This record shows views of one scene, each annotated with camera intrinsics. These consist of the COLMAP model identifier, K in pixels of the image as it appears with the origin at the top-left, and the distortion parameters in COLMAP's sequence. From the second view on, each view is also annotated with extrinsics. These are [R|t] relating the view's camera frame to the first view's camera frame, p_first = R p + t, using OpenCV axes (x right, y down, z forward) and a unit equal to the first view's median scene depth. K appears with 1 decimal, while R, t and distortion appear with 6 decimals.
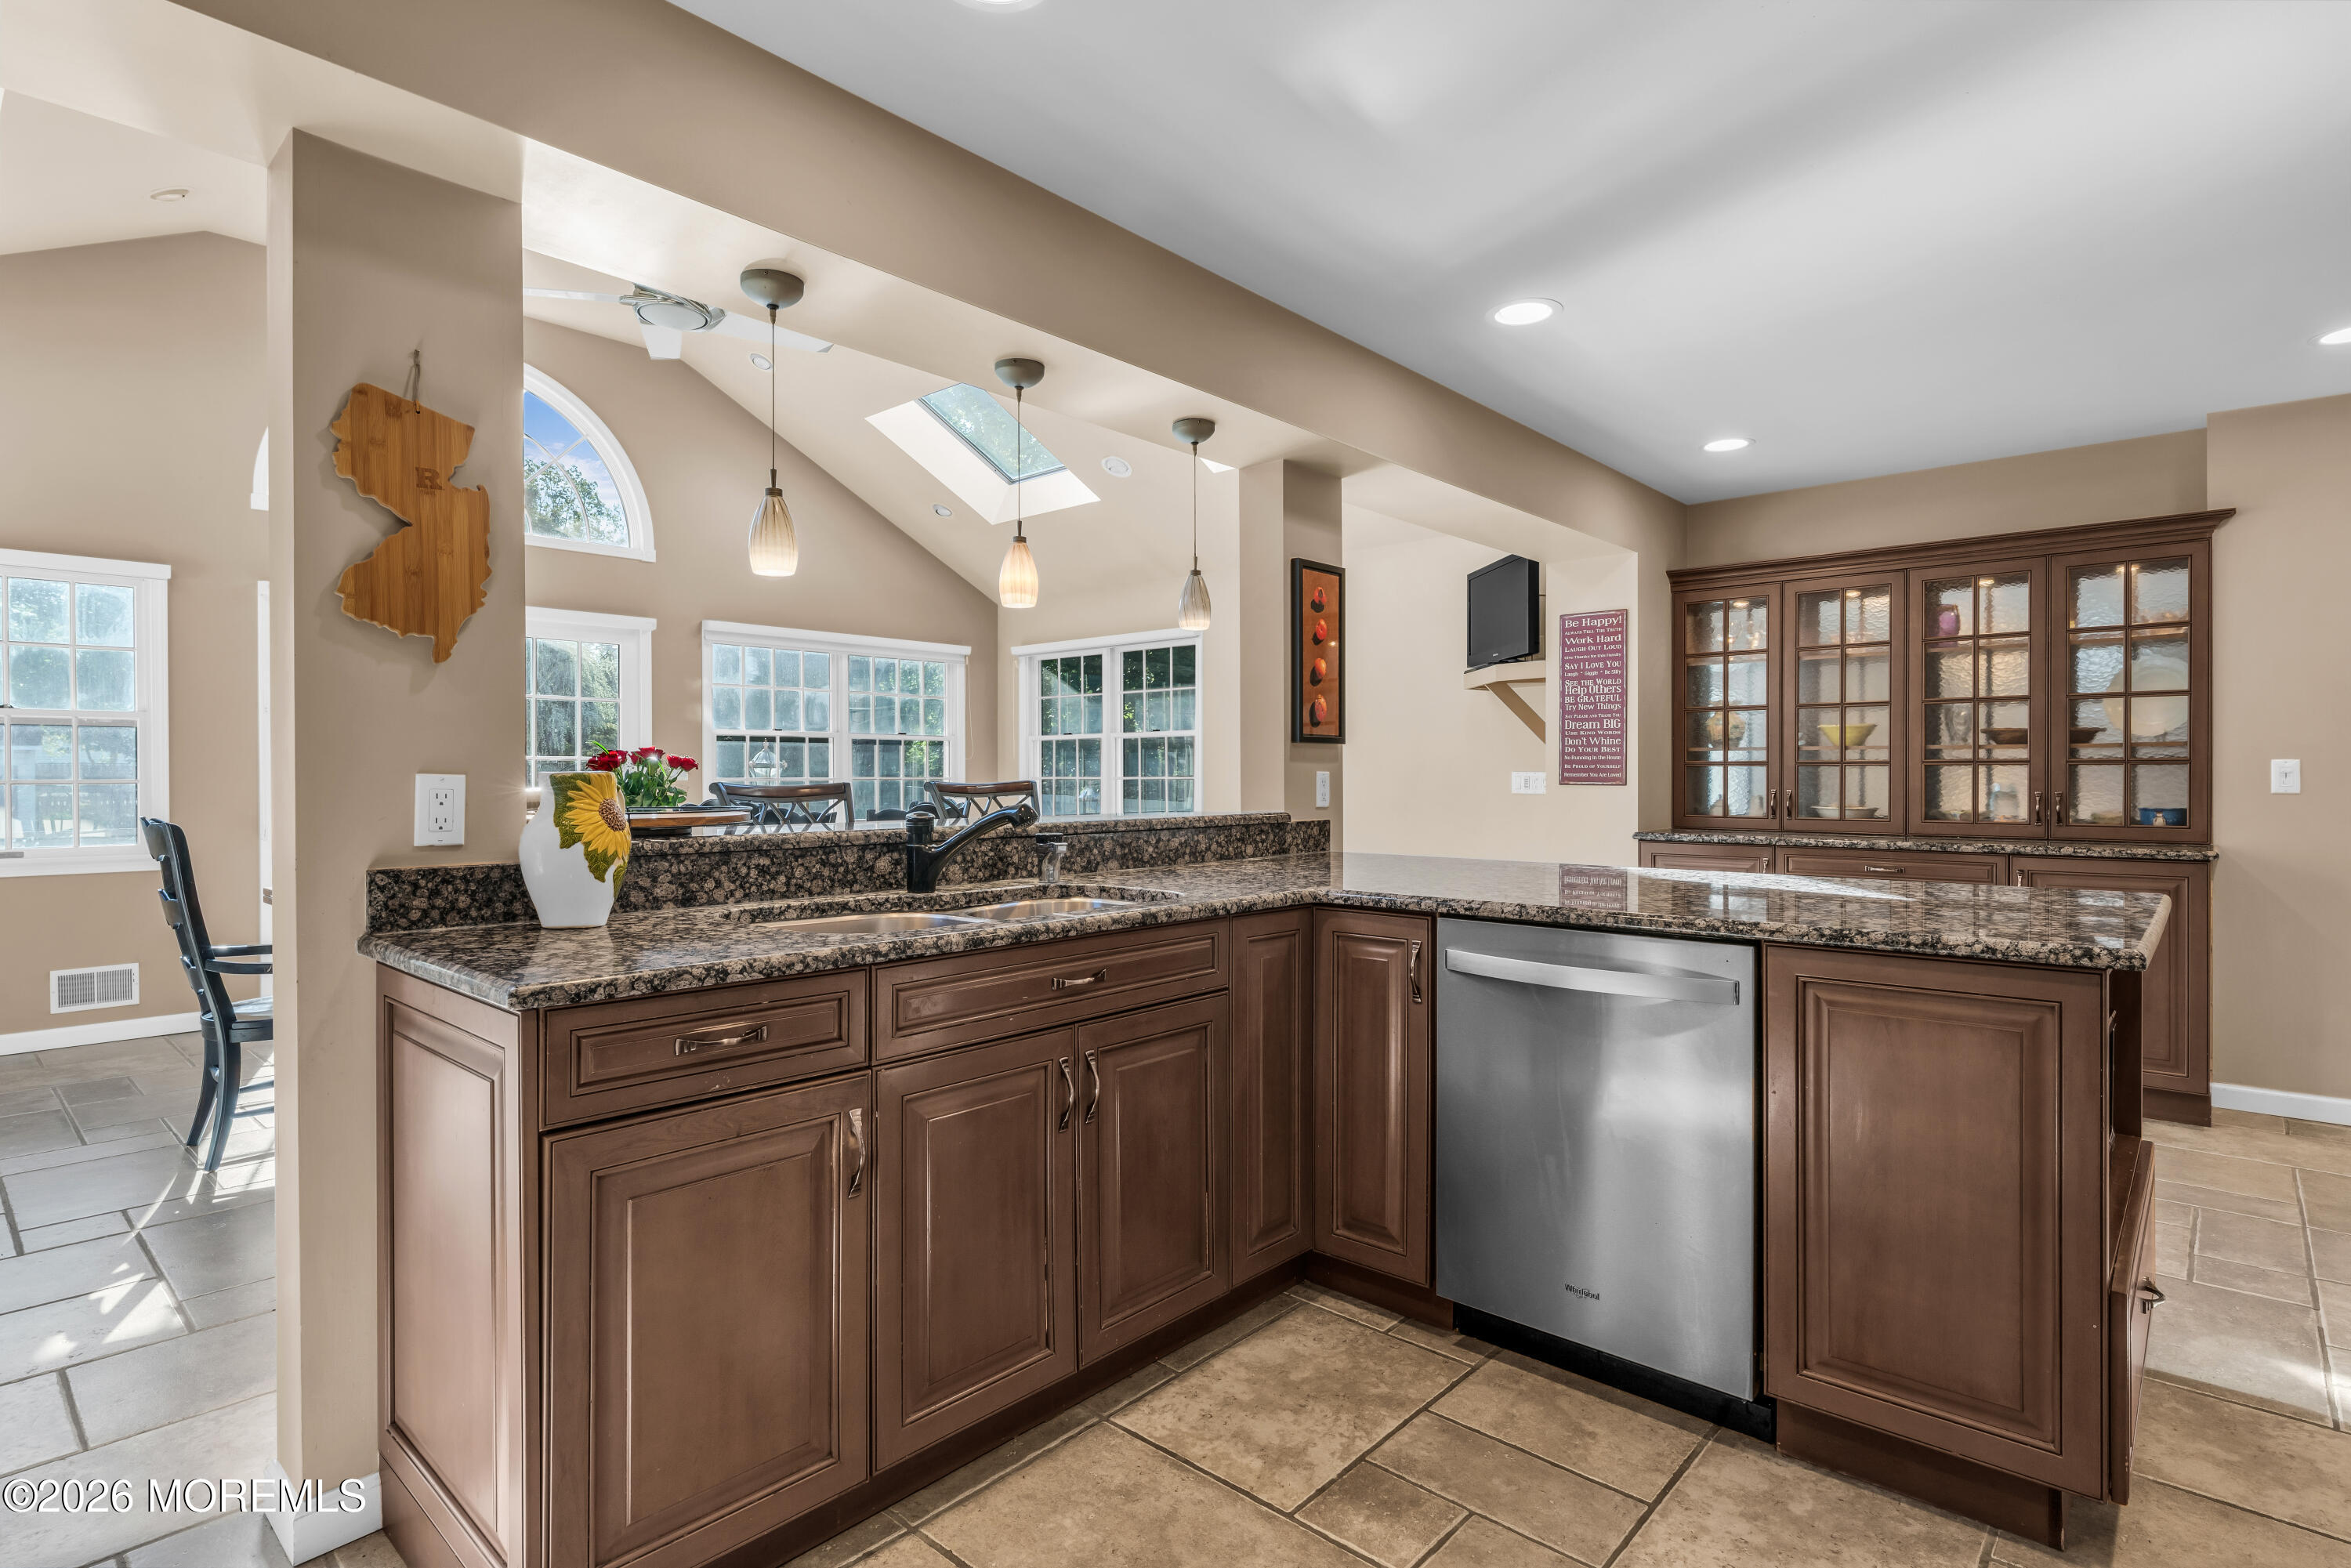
lens RADIAL K [[1163.9, 0, 1176.4], [0, 1163.9, 775.9], [0, 0, 1]] dist [-0.002118, -0.000043]
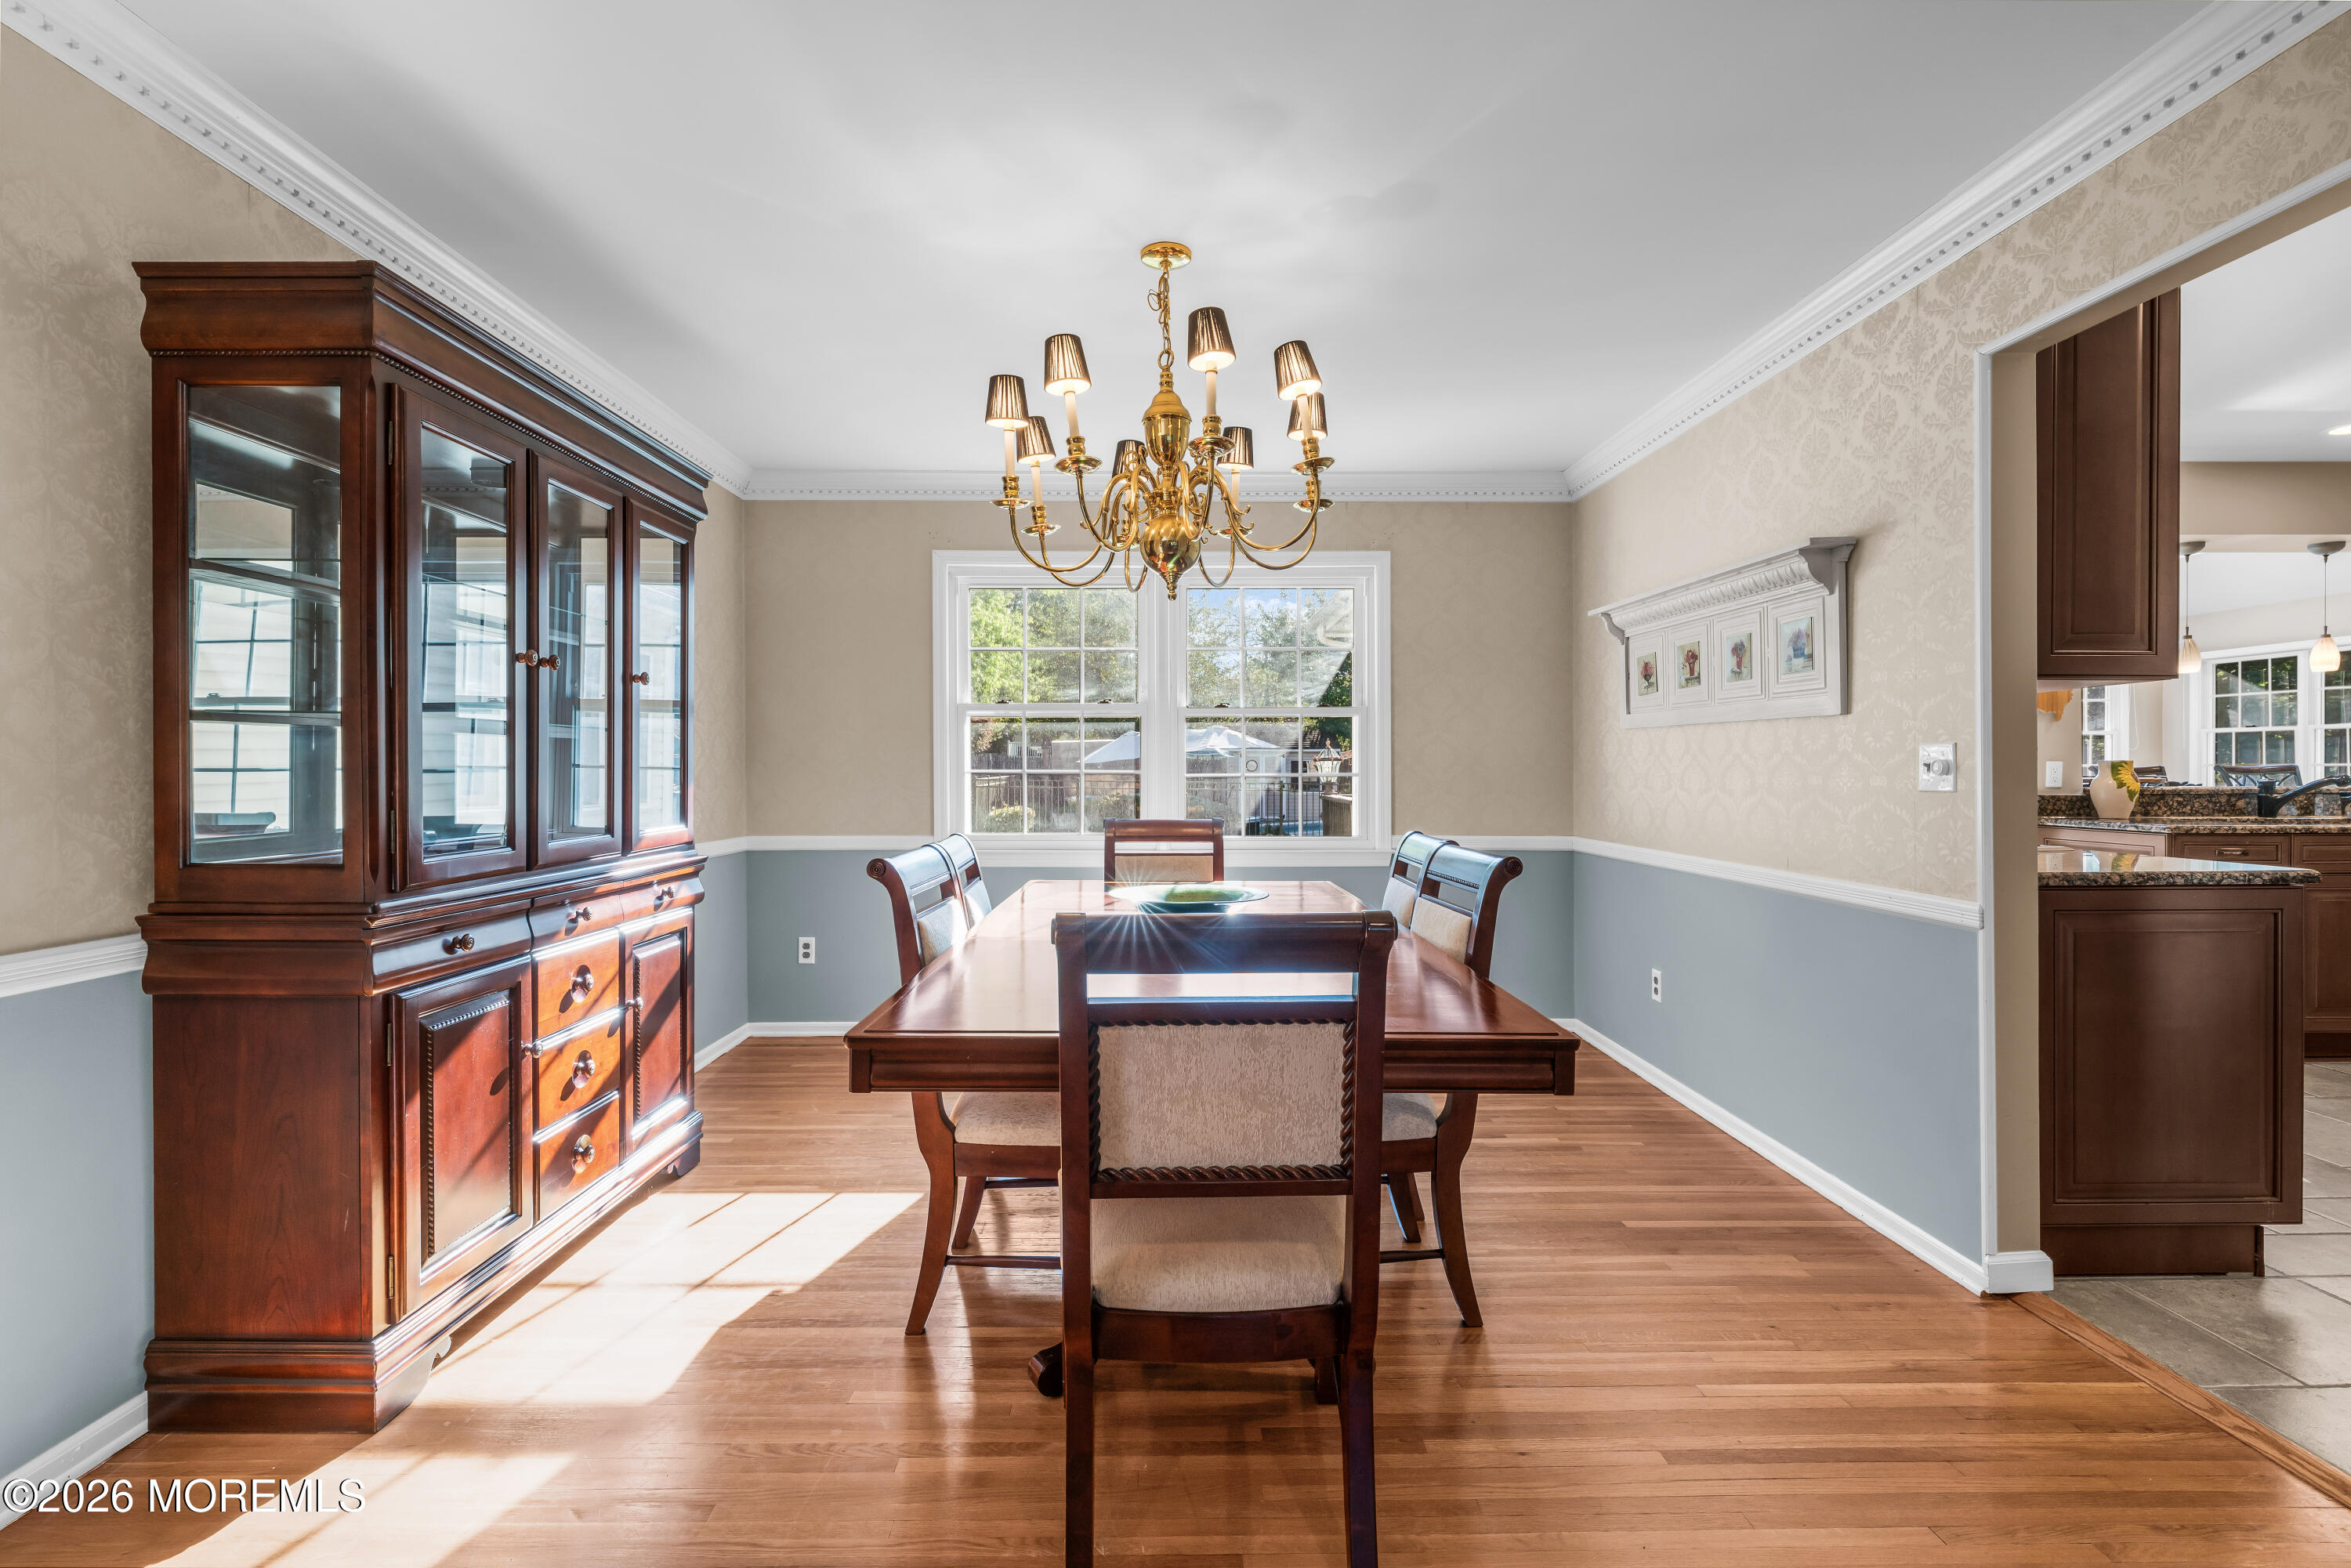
lens RADIAL K [[1056.4, 0, 1173.9], [0, 1056.4, 764.7], [0, 0, 1]] dist [-0.001528, -0.000237]
pose [[0.676103, -0.004380, -0.736794, -0.049223], [0.003201, 0.999990, -0.003007, 0.001827], [0.736800, -0.000326, 0.676111, -0.541818]]
